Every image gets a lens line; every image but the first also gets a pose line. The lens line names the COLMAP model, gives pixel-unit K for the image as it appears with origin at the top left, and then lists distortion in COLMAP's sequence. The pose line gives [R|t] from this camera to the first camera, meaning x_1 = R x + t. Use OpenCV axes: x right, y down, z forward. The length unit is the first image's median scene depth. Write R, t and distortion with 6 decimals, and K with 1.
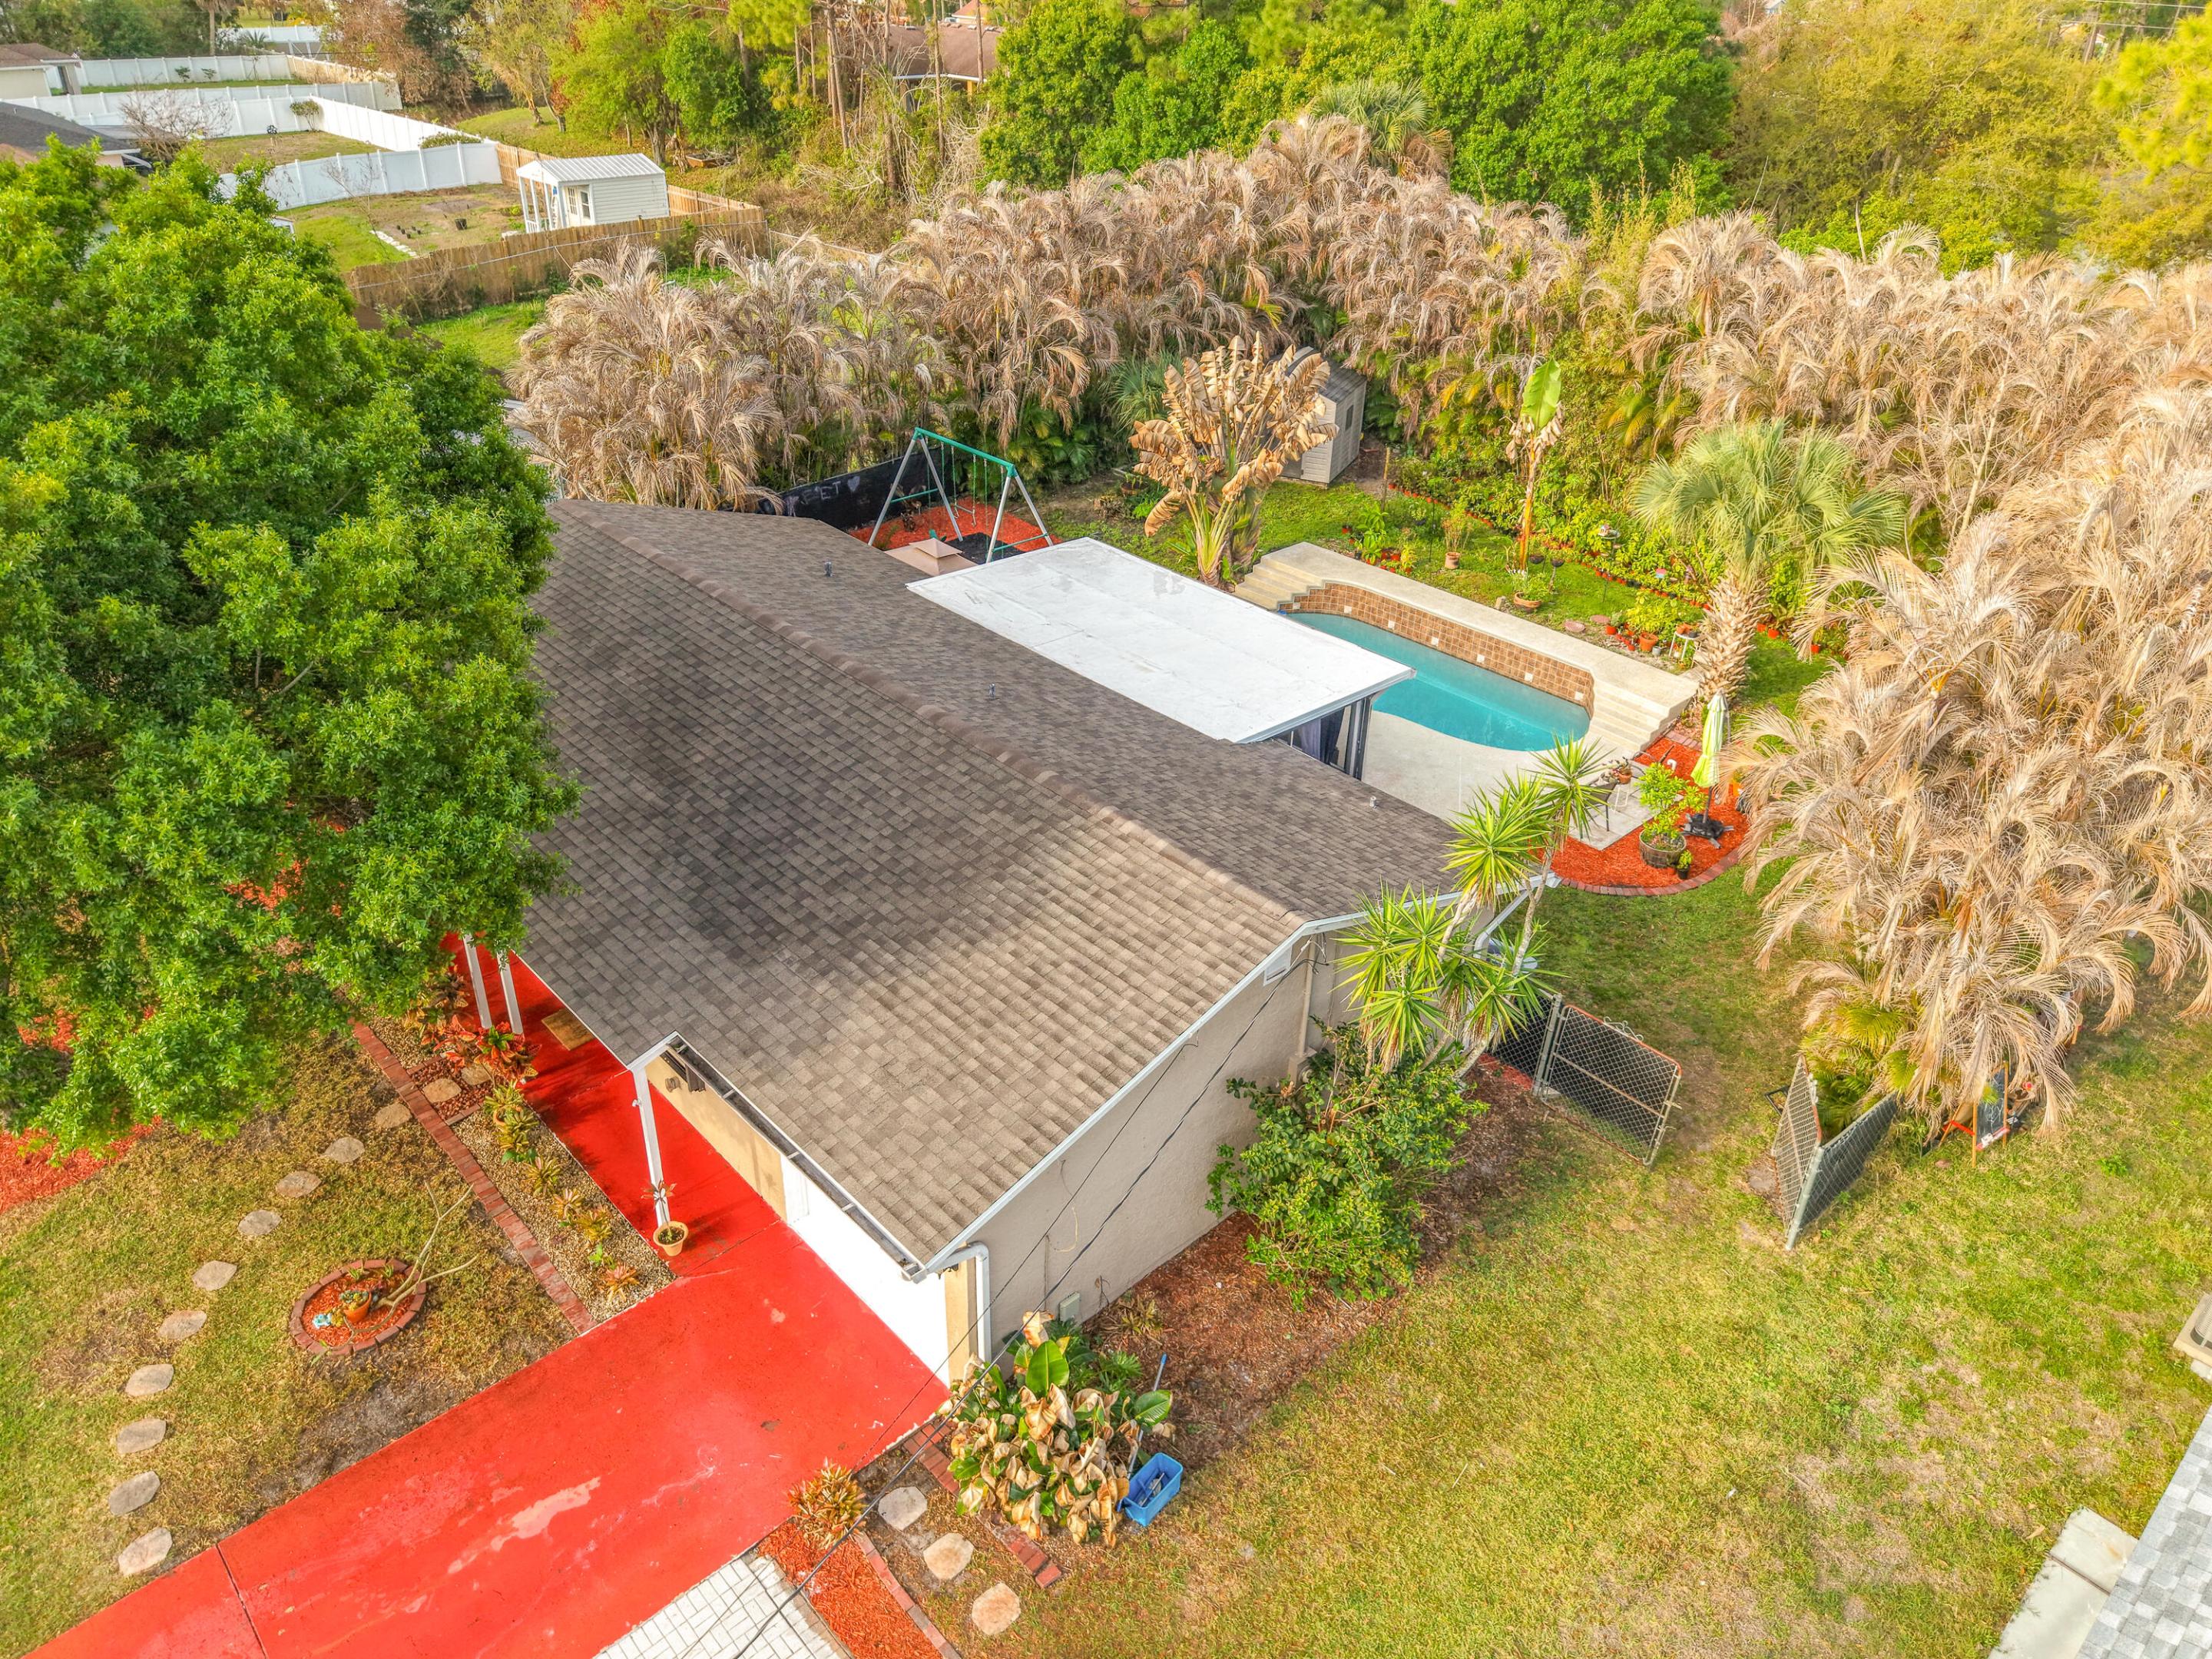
lens RADIAL K [[1531.8, 0, 1099.3], [0, 1531.8, 803.9], [0, 0, 1]] dist [-0.001193, -0.007722]
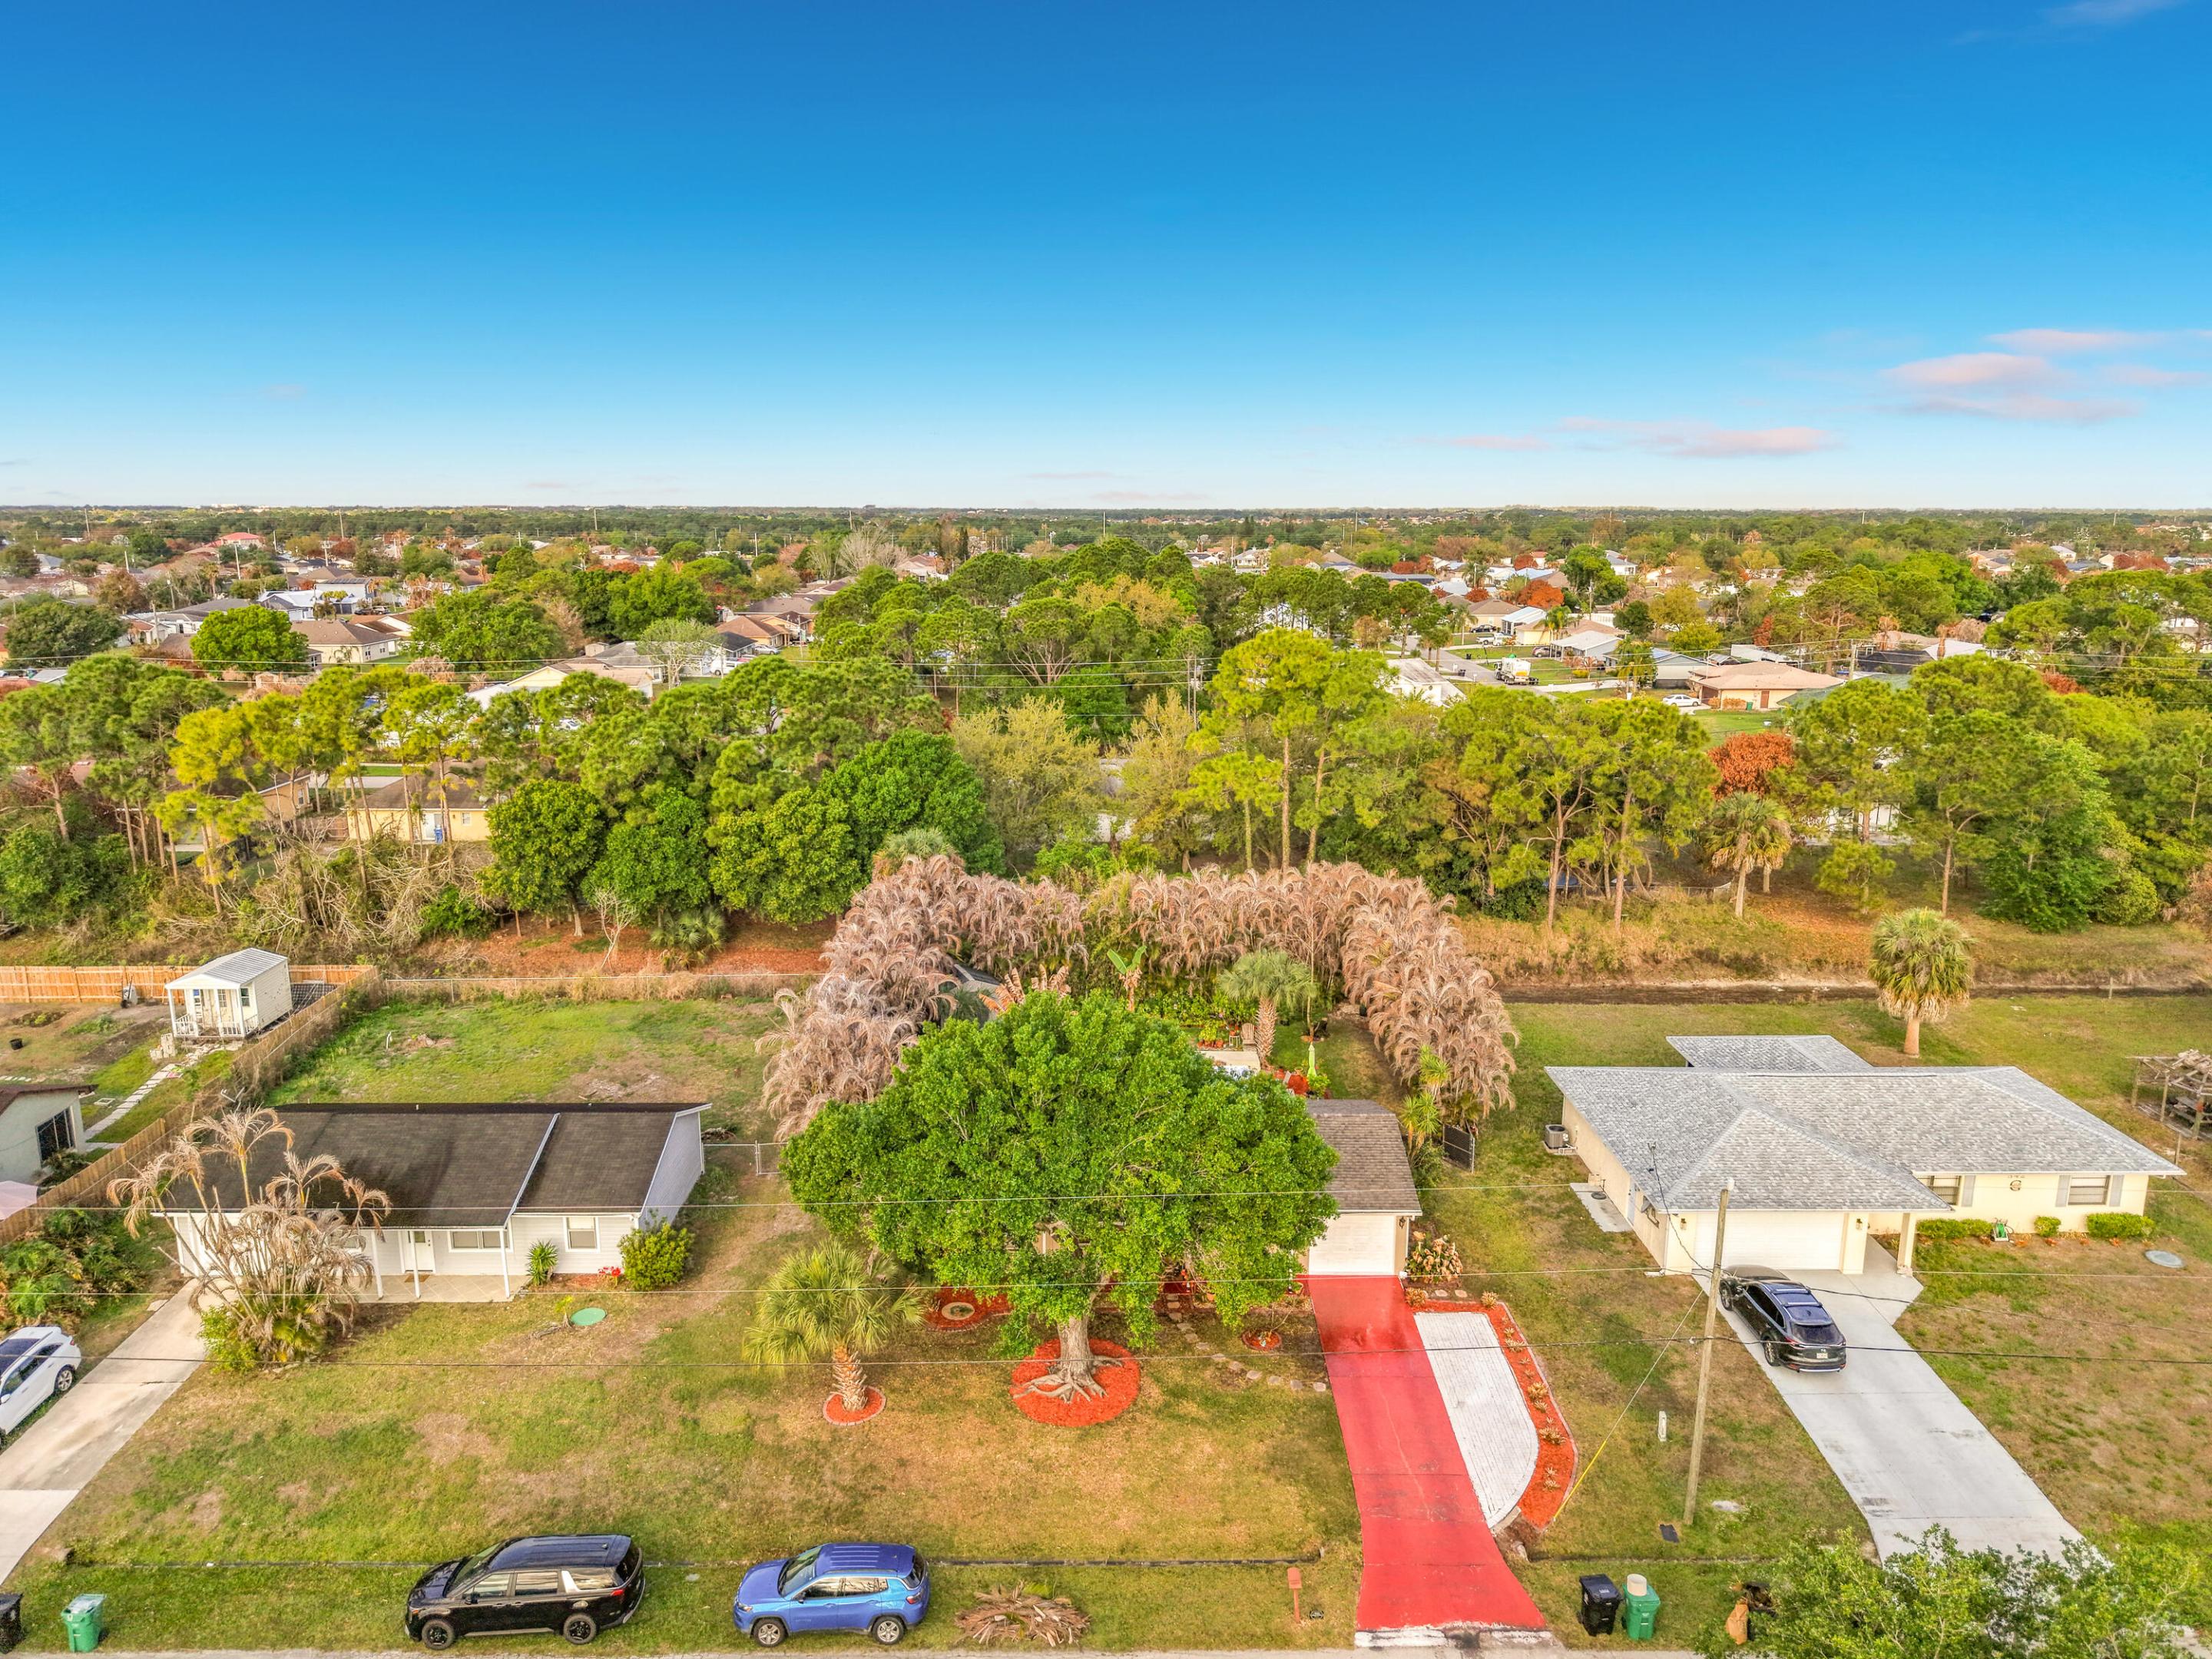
lens RADIAL K [[1511.7, 0, 1100.7], [0, 1511.7, 822.9], [0, 0, 1]] dist [0.048690, -0.063581]
pose [[0.672850, -0.173136, 0.719234, -1.237859], [0.381394, 0.914247, -0.136717, -0.145674], [-0.633887, 0.366302, 0.681183, -0.563757]]
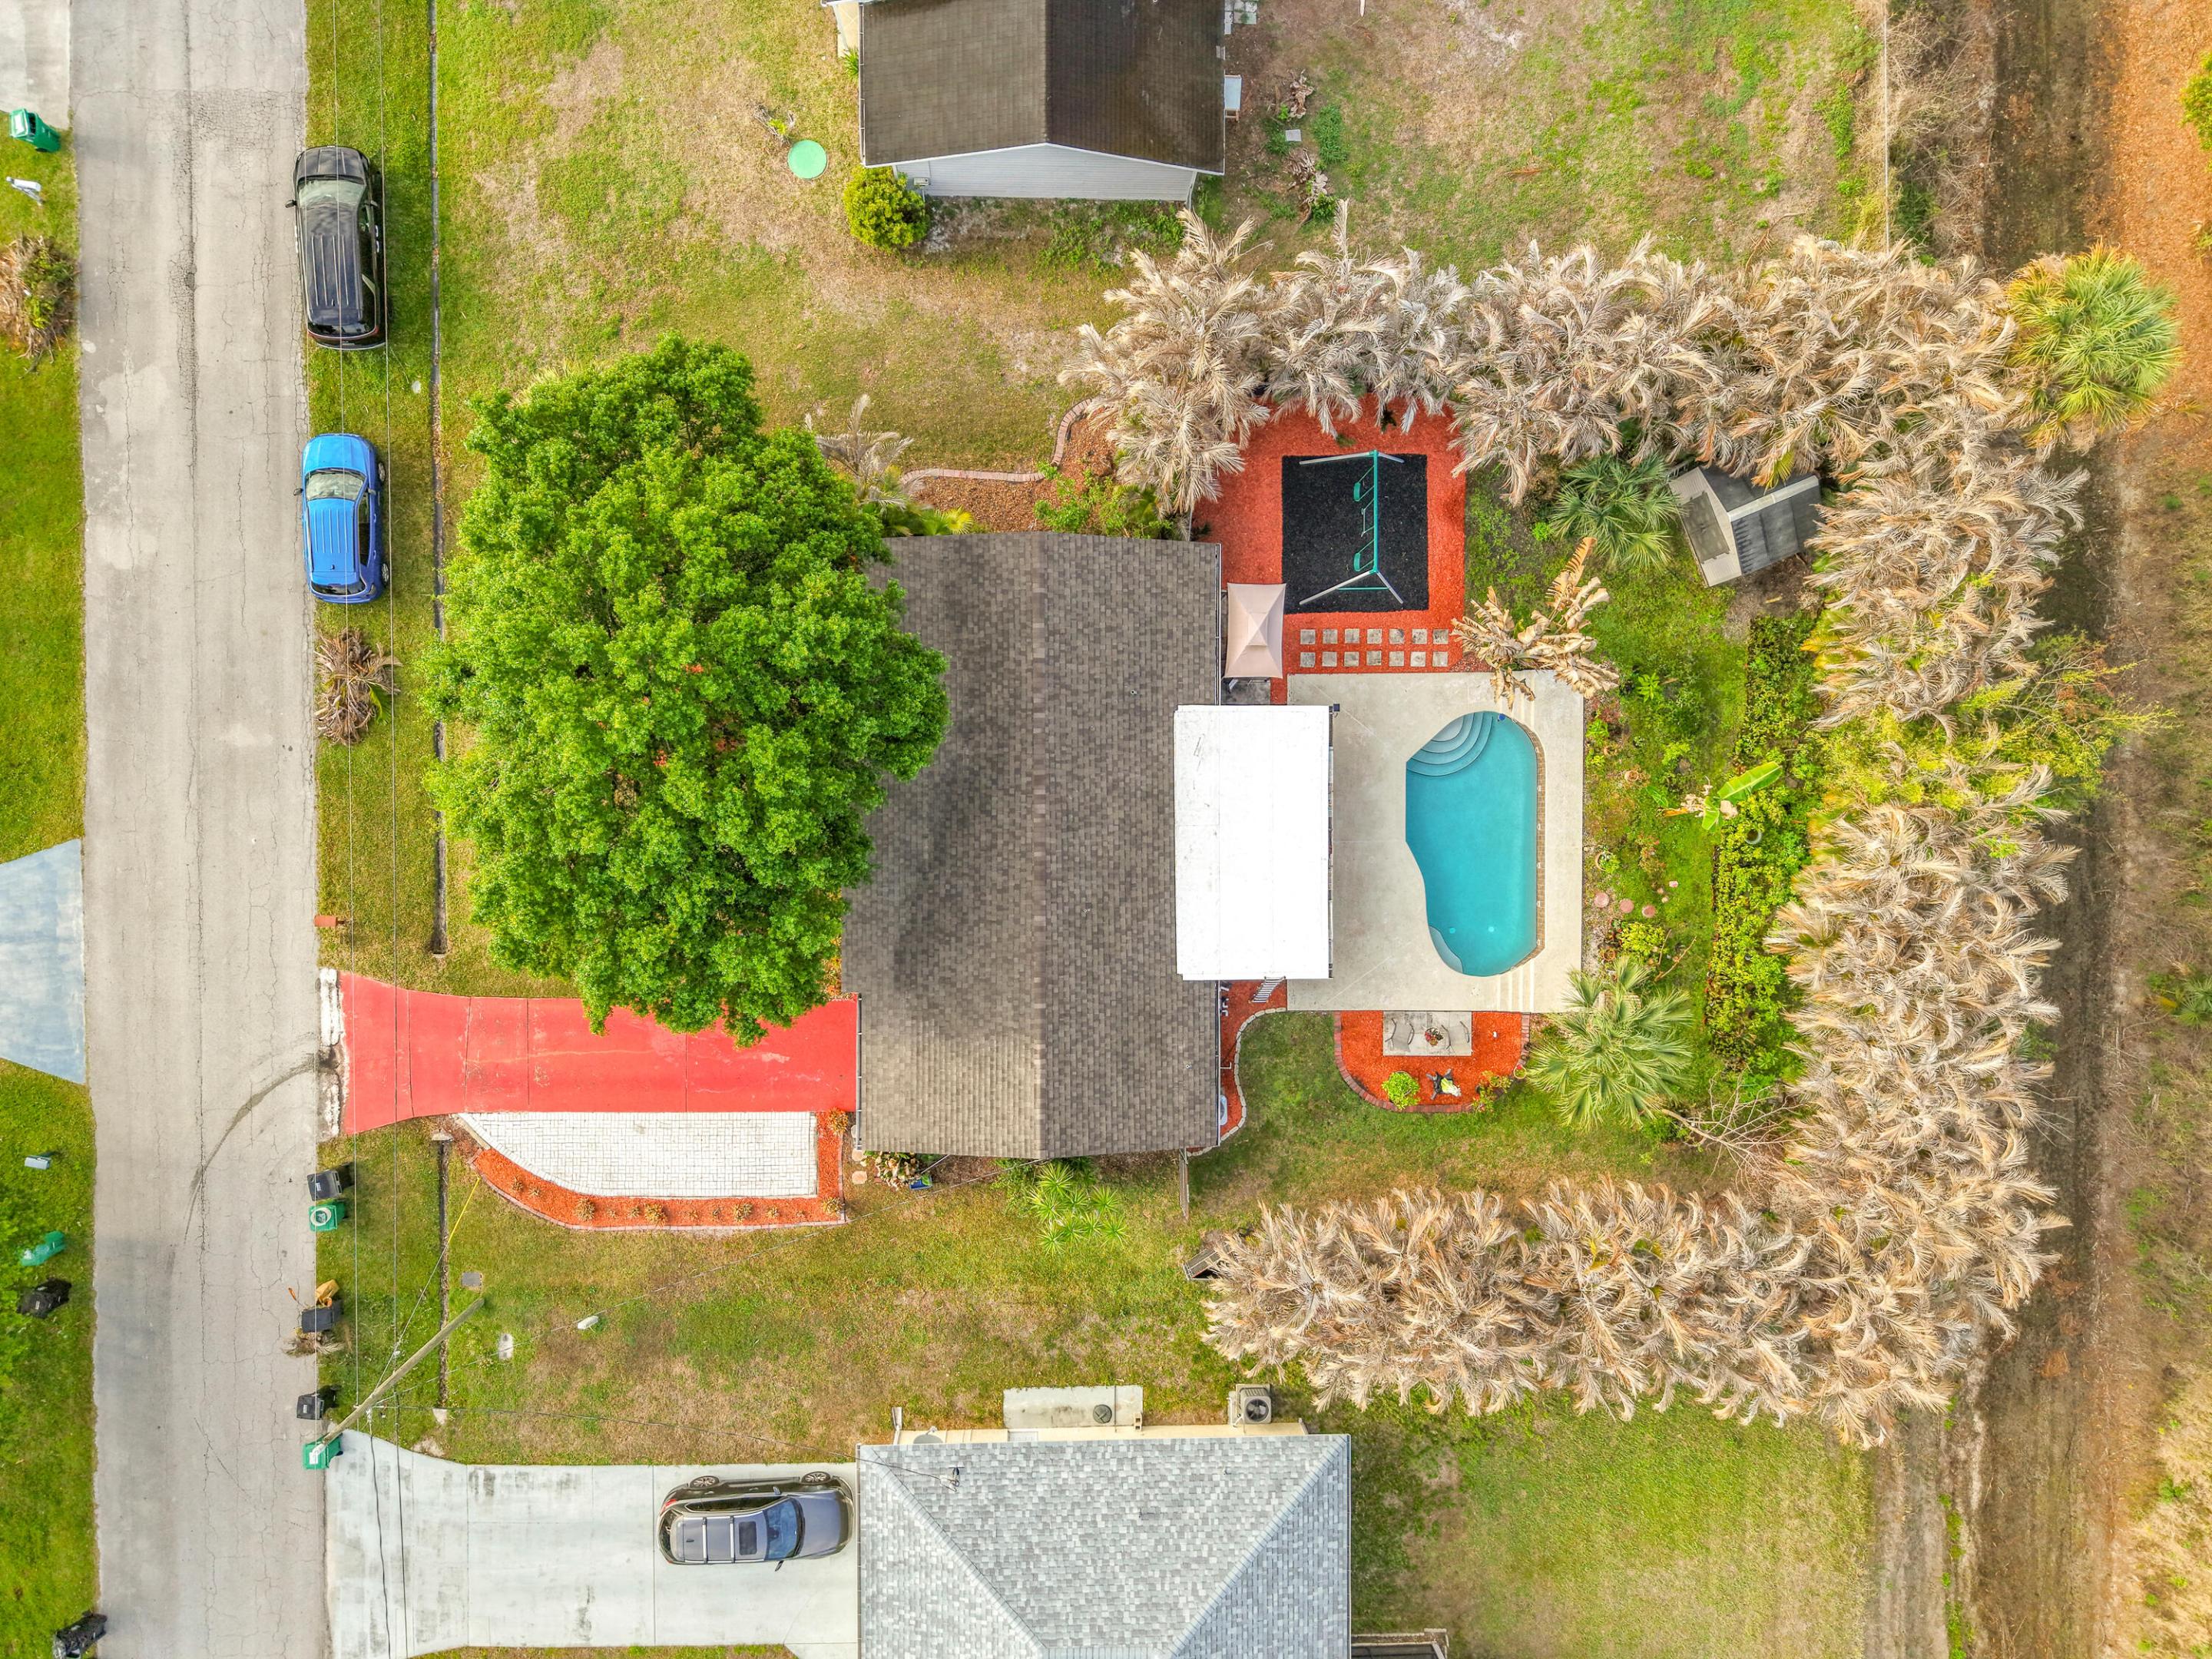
lens RADIAL K [[1540.3, 0, 1101.4], [0, 1540.3, 773.4], [0, 0, 1]] dist [0.042748, -0.072728]
pose [[0.738076, 0.673853, 0.034144, -0.146539], [-0.364895, 0.356084, 0.860265, -1.085457], [0.567534, -0.647400, 0.508703, 0.064479]]
